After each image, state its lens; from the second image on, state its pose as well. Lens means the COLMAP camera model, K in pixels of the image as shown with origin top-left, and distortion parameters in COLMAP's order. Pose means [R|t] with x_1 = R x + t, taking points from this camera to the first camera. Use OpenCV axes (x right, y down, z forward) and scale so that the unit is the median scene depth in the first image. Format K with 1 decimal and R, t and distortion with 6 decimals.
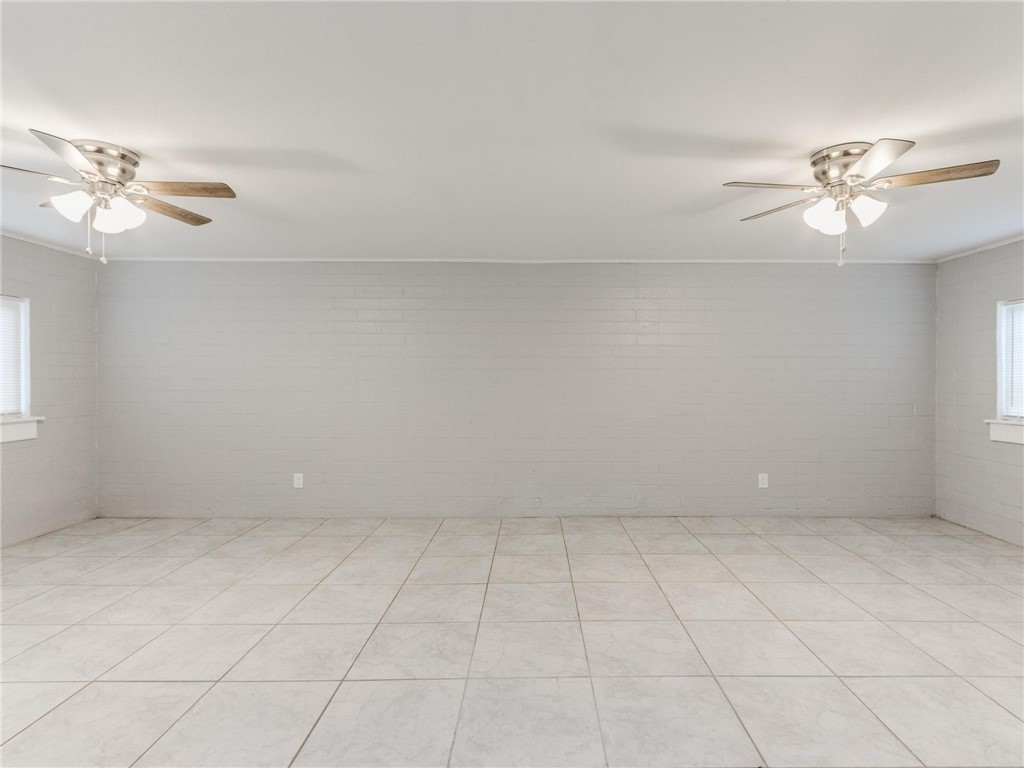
lens RADIAL K [[517.9, 0, 516.4], [0, 517.9, 378.7], [0, 0, 1]] dist [-0.000338, -0.000297]
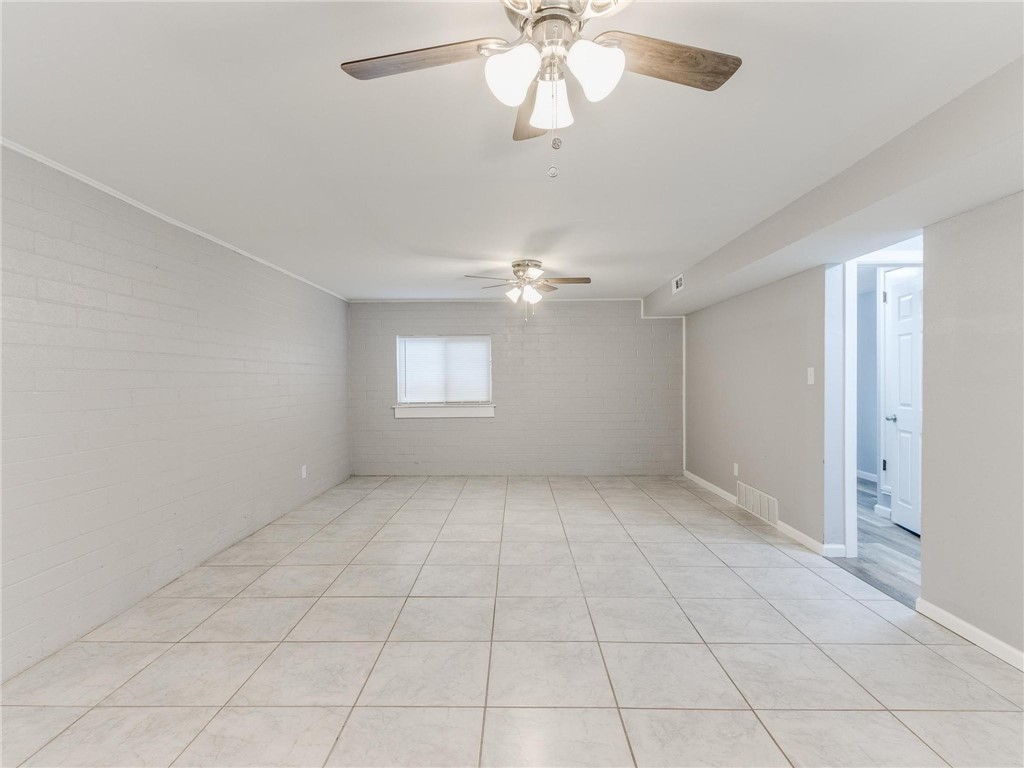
lens RADIAL K [[517.9, 0, 515.4], [0, 517.9, 383.6], [0, 0, 1]] dist [-0.000338, -0.000297]
pose [[0.039705, -0.013213, 0.999124, -1.265356], [0.014099, 0.999820, 0.012662, -0.013181], [-0.999112, 0.013584, 0.039884, 0.954451]]
